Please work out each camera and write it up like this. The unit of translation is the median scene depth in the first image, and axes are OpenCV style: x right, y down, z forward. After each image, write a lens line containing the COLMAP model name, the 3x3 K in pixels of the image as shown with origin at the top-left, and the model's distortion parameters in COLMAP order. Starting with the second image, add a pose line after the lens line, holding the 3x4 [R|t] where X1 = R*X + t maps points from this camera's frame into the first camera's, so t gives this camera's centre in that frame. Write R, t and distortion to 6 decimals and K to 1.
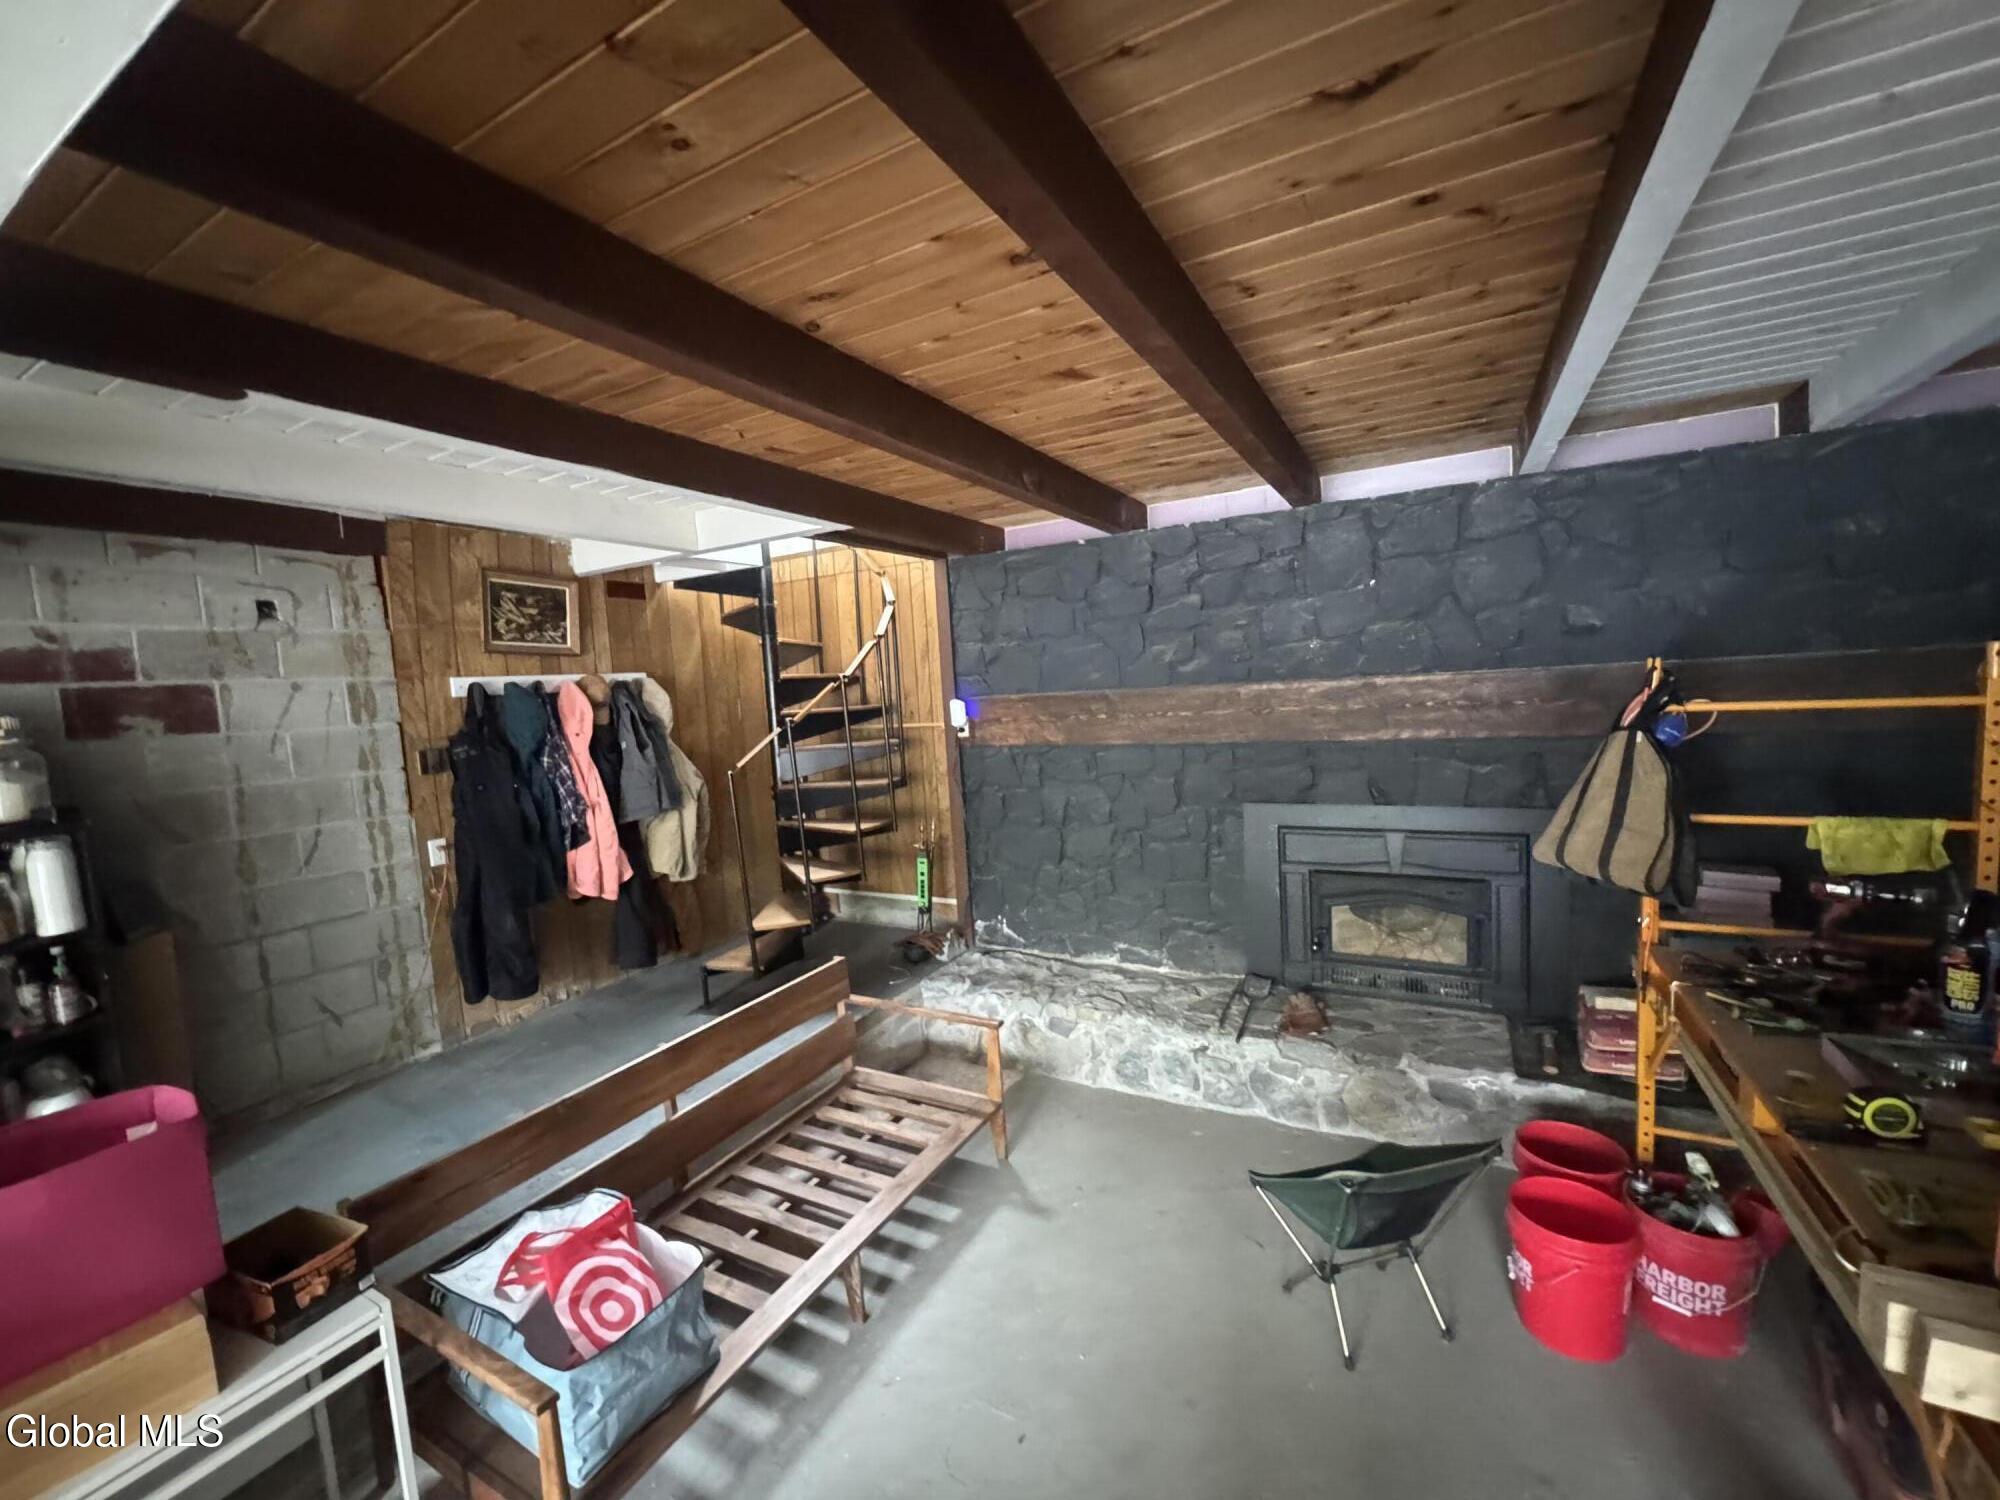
lens RADIAL K [[796.8, 0, 1000.0], [0, 796.8, 750.0], [0, 0, 1]] dist [-0.003095, 0.000094]
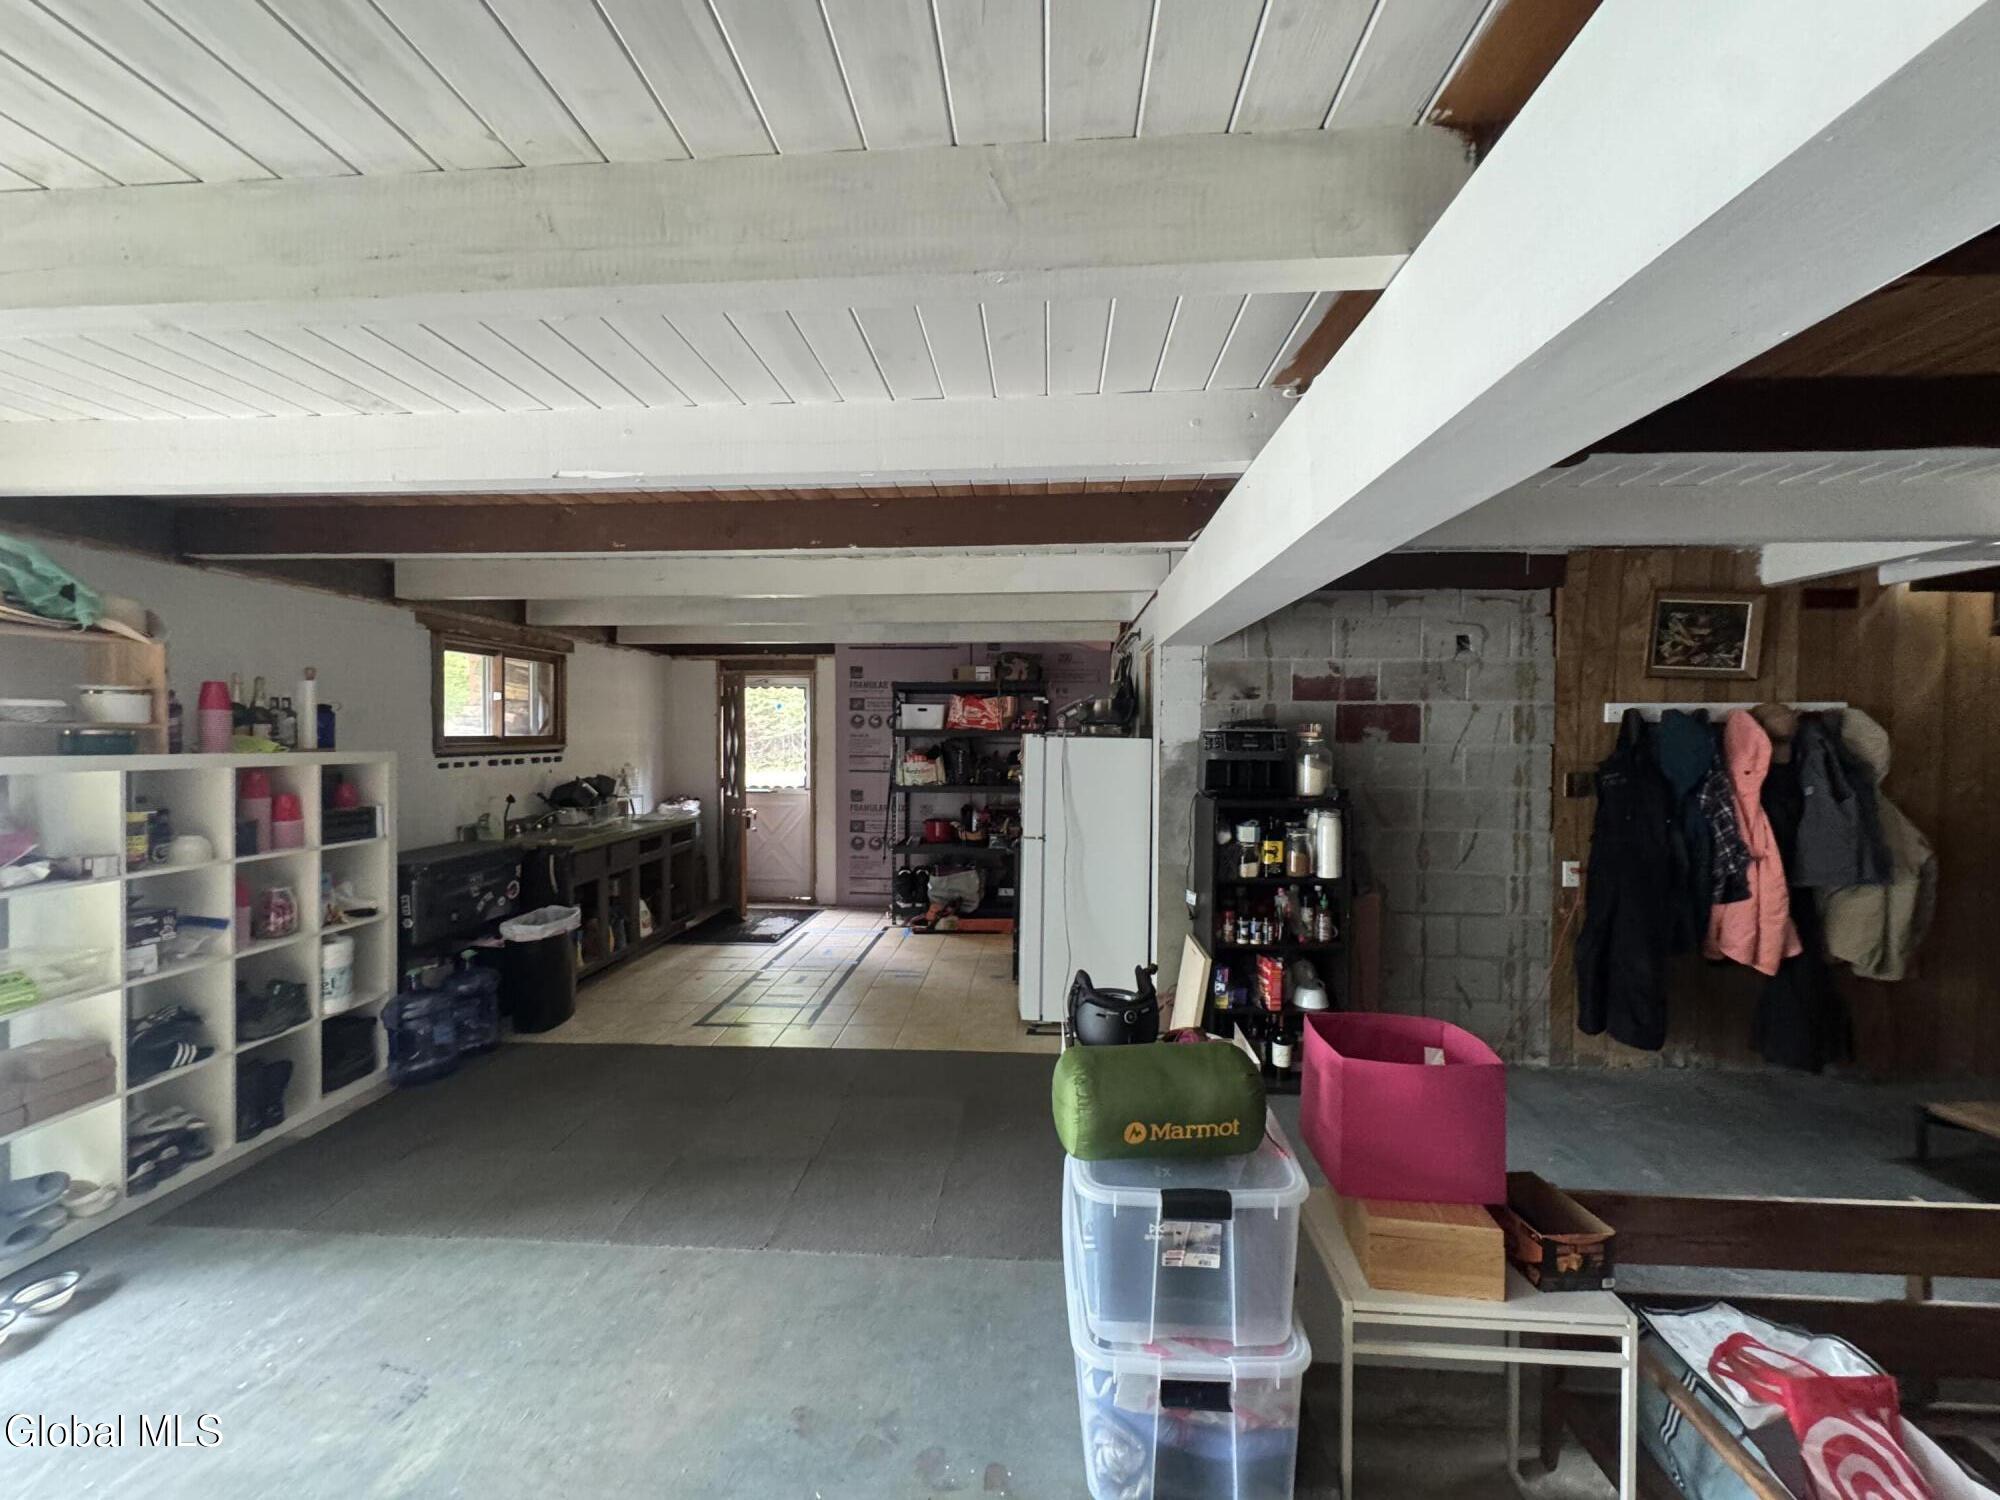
lens RADIAL K [[796.8, 0, 1000.0], [0, 796.8, 750.0], [0, 0, 1]] dist [-0.003095, 0.000094]
pose [[0.426693, 0.080544, -0.900803, -0.117291], [-0.101780, 0.993976, 0.040663, 0.004009], [0.898651, 0.074333, 0.432320, -0.106759]]
